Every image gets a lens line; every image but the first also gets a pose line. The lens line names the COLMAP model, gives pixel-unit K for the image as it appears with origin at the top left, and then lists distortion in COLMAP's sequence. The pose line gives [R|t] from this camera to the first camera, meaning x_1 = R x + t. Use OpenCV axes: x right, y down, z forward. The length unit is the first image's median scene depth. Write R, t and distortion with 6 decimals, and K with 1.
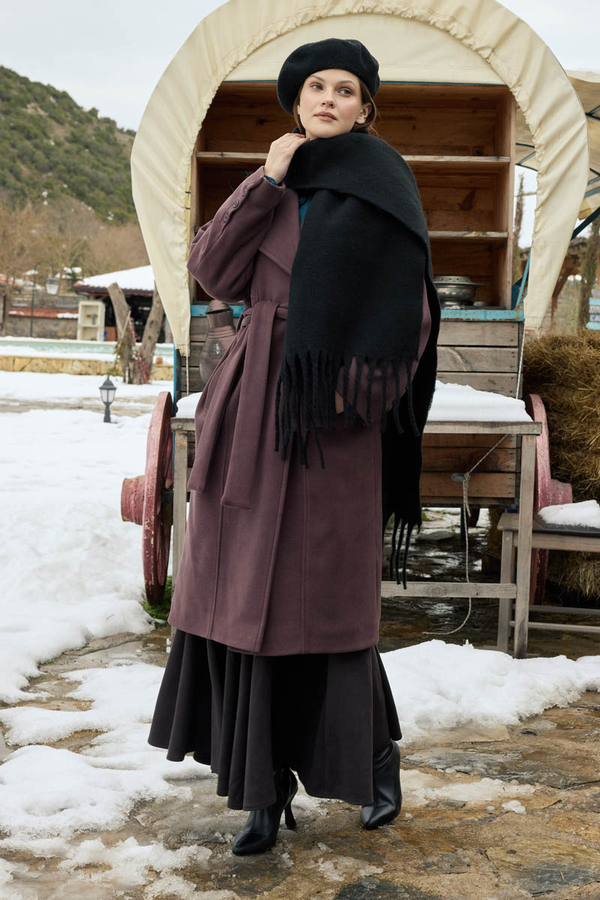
lens RADIAL K [[2019.5, 0, 299.5], [0, 2019.5, 452.3], [0, 0, 1]] dist [-0.116073, 0.000000]
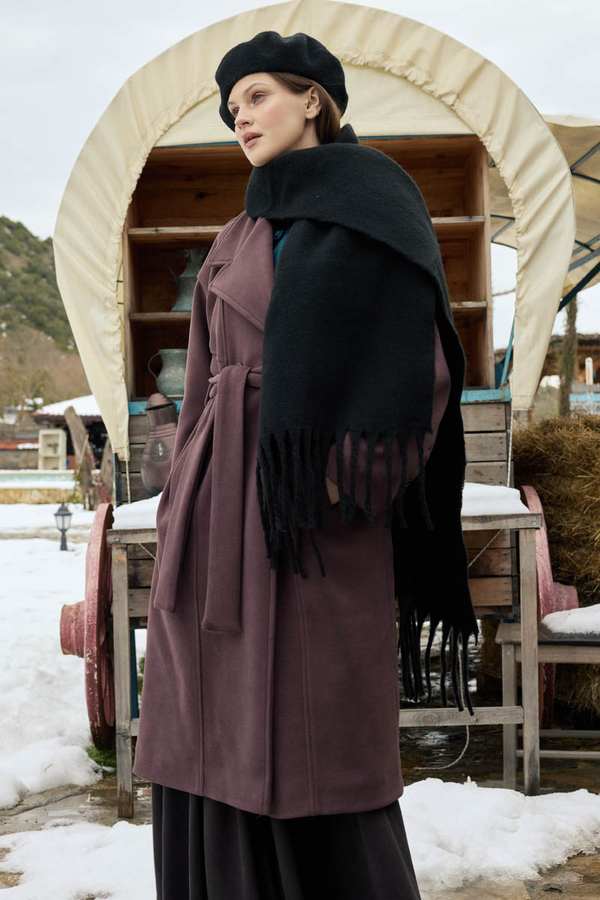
lens RADIAL K [[1950.3, 0, 249.9], [0, 1950.3, 412.8], [0, 0, 1]] dist [-0.055039, 0.000000]
pose [[0.998708, -0.049448, -0.011739, 0.008352], [0.048241, 0.995024, -0.087177, 0.007773], [0.015991, 0.086498, 0.996124, 0.159831]]
